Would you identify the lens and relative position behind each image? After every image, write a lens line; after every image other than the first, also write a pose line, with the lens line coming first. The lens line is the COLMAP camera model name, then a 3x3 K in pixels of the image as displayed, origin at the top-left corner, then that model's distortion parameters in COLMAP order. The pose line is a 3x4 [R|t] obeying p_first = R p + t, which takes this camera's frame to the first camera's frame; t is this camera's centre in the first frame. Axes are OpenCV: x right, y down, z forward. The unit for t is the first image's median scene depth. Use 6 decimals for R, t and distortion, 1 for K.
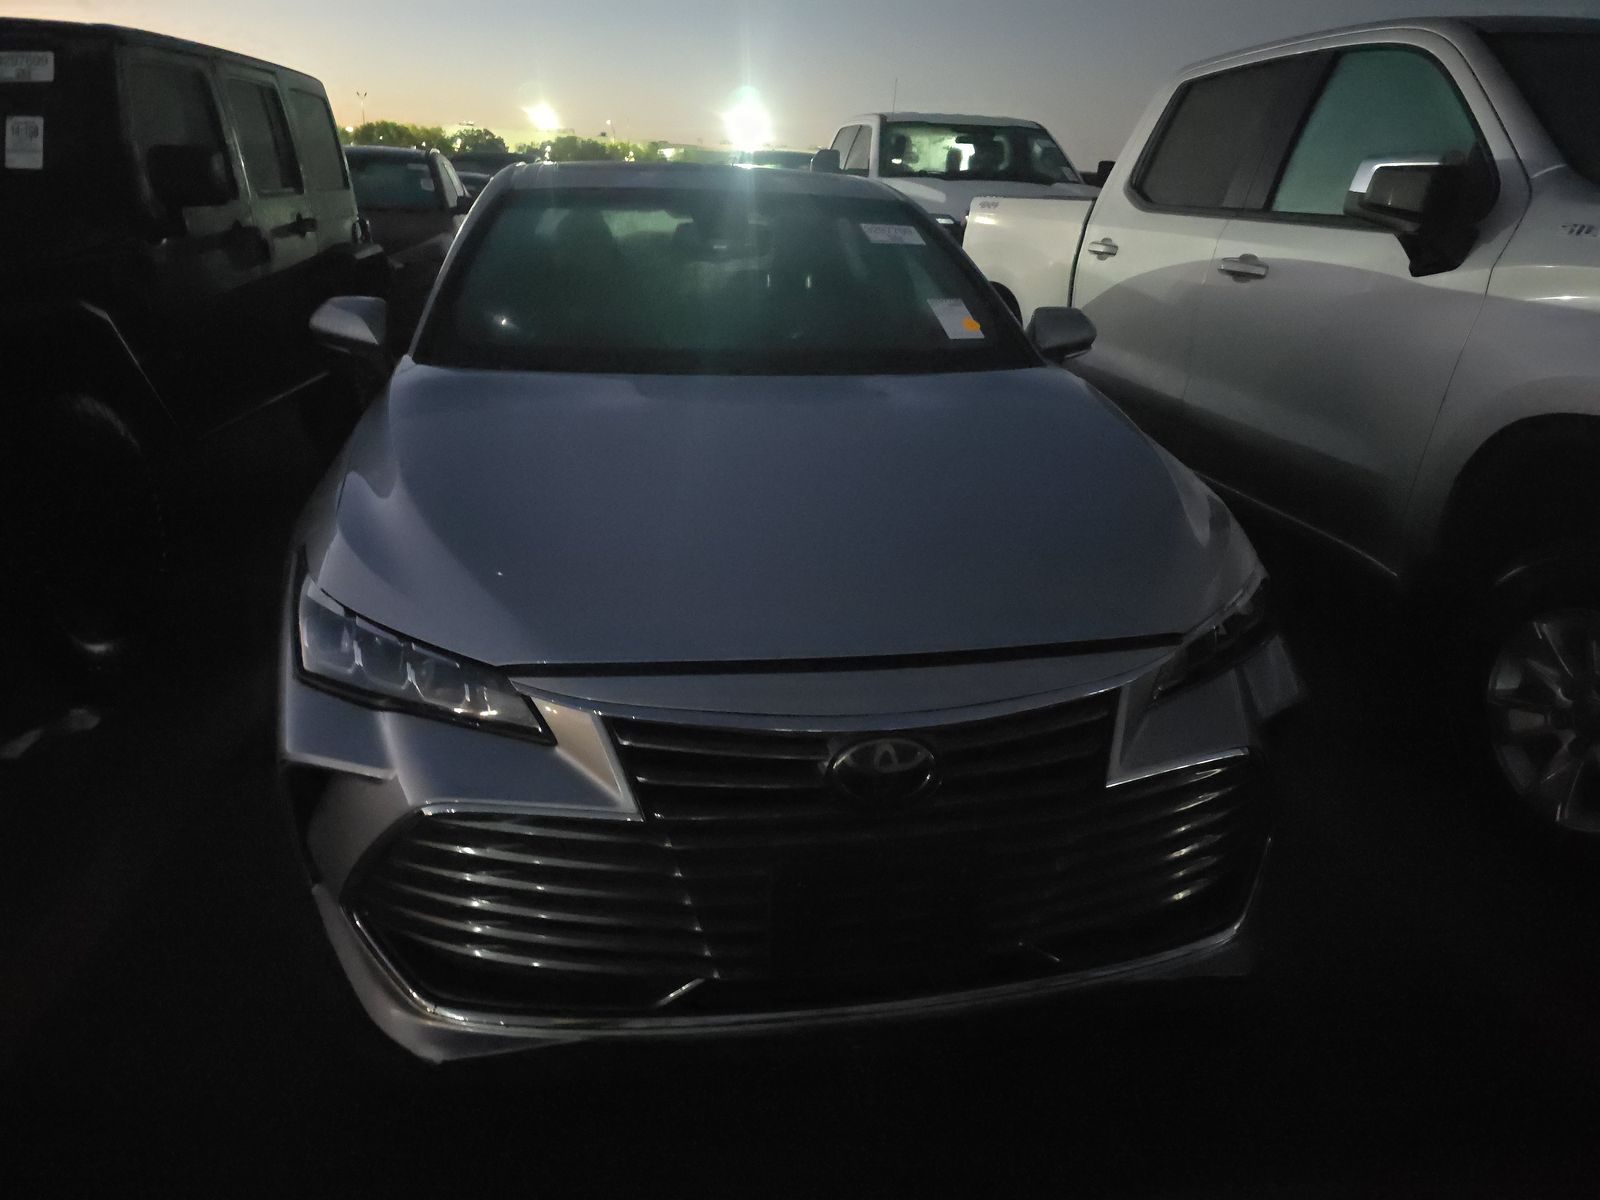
lens RADIAL K [[1134.9, 0, 794.5], [0, 1134.9, 601.0], [0, 0, 1]] dist [0.063004, -0.065445]
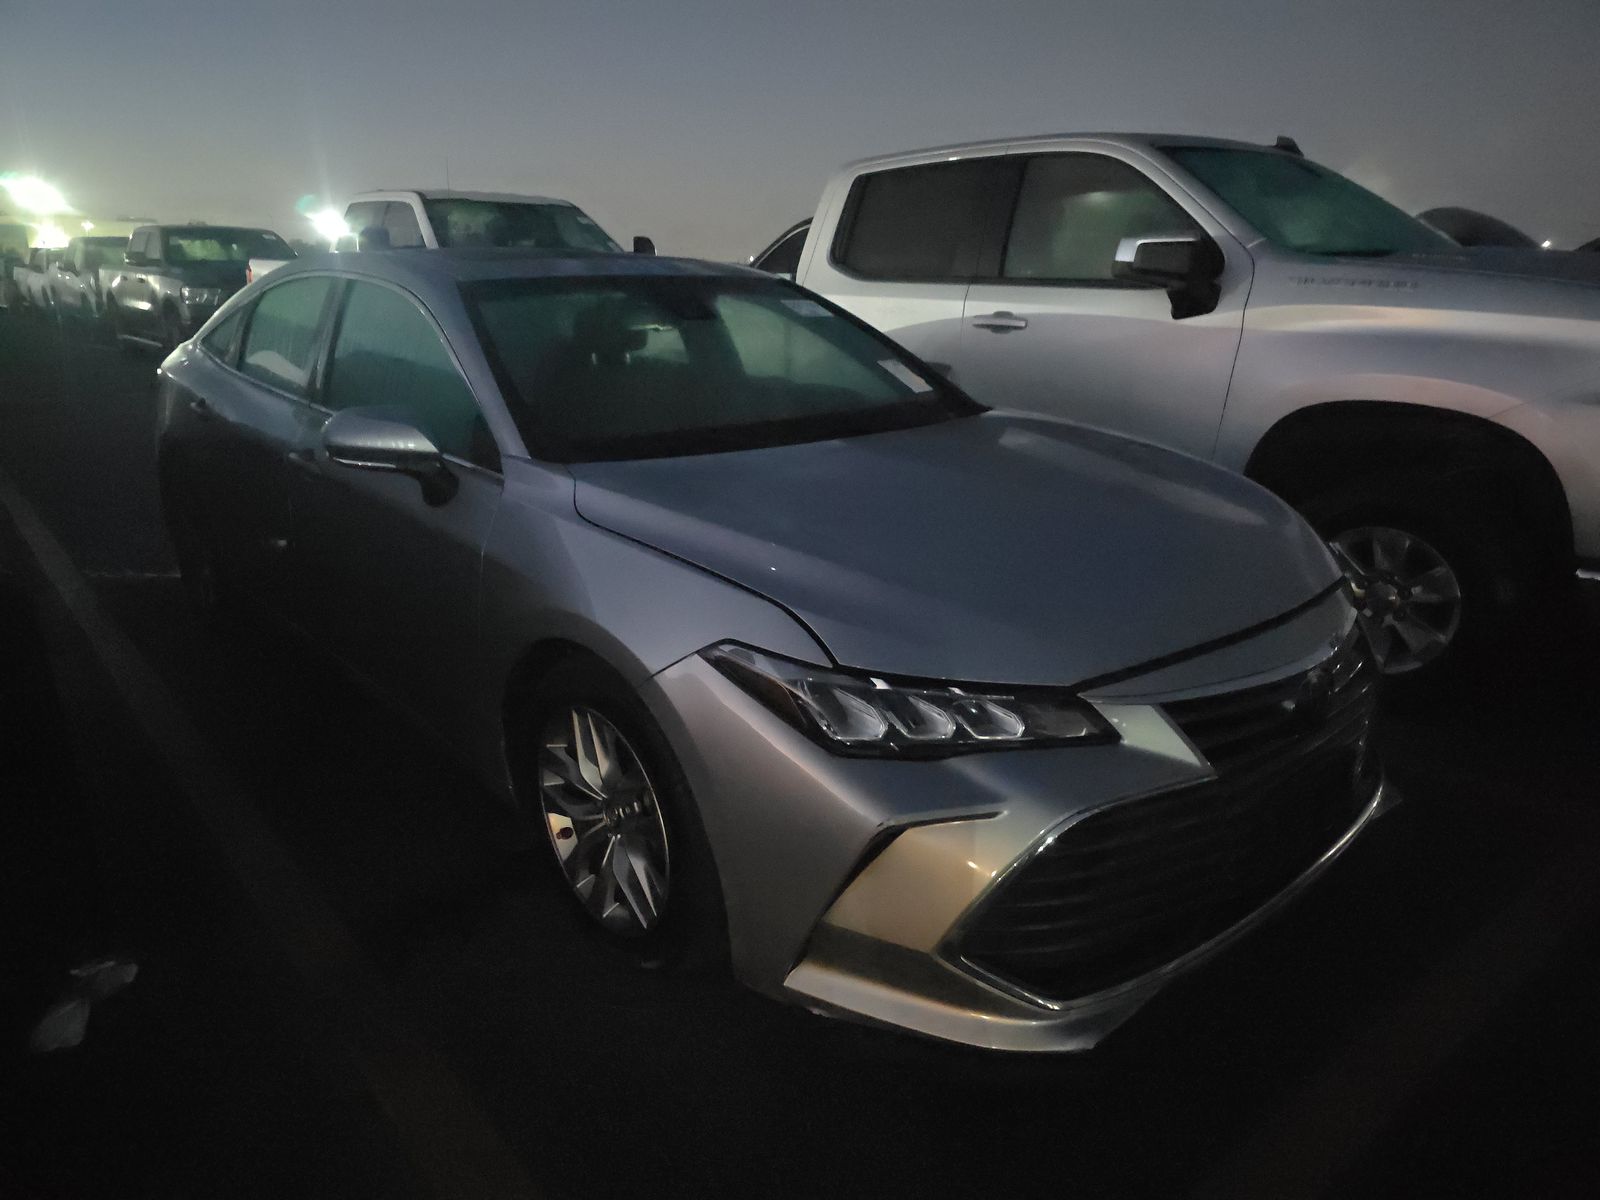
lens RADIAL K [[1134.9, 0, 794.5], [0, 1134.9, 601.0], [0, 0, 1]] dist [0.063004, -0.065445]
pose [[0.836232, -0.179597, 0.518132, -0.592443], [0.207970, 0.978129, 0.003392, -0.048036], [-0.507410, 0.104920, 0.855294, 0.083751]]
